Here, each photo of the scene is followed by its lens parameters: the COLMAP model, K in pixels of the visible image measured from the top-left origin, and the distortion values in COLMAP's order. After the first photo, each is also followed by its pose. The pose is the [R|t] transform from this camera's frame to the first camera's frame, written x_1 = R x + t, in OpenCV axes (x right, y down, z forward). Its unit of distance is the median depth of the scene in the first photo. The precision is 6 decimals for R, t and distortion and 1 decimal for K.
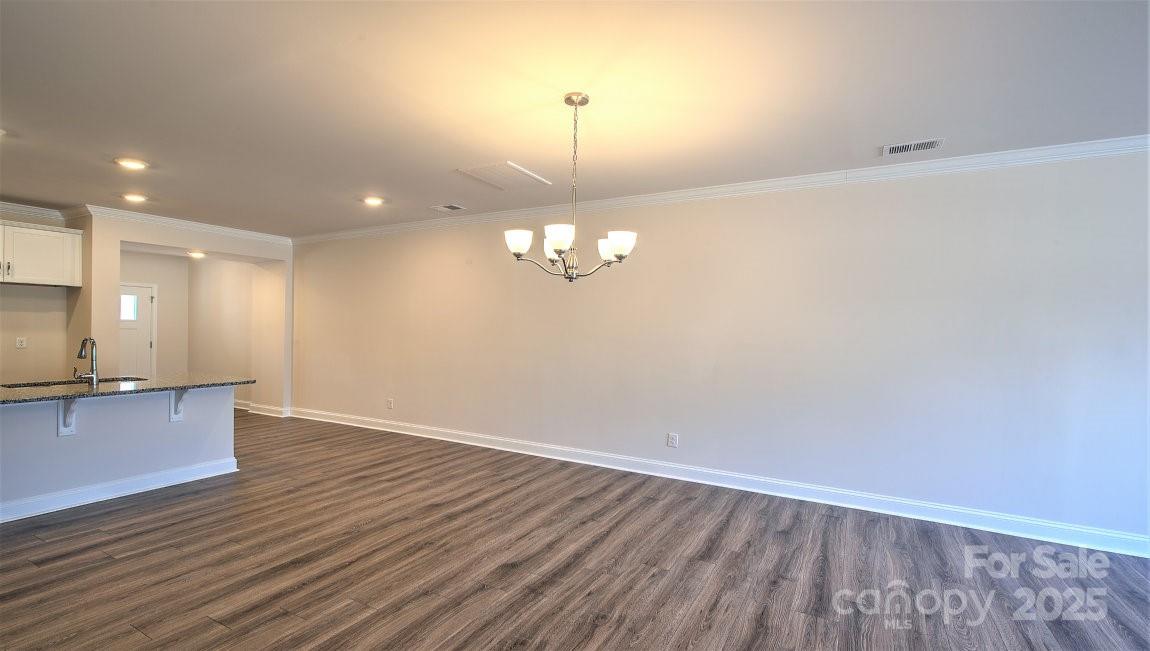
lens RADIAL K [[526.2, 0, 572.6], [0, 526.2, 332.4], [0, 0, 1]] dist [0.000815, 0.002837]
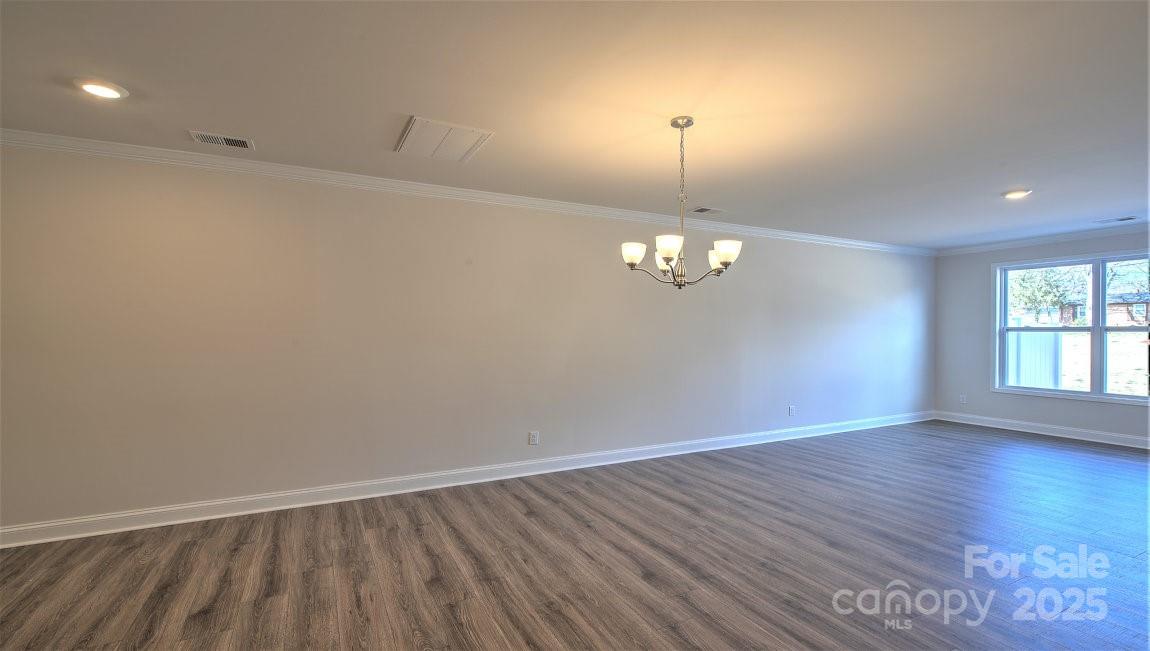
lens RADIAL K [[526.2, 0, 555.3], [0, 526.2, 334.8], [0, 0, 1]] dist [0.000815, 0.002837]
pose [[0.540259, -0.023812, 0.841162, -0.716179], [0.022425, 0.999652, 0.013896, -0.017196], [-0.841200, 0.011356, 0.540605, 0.423851]]
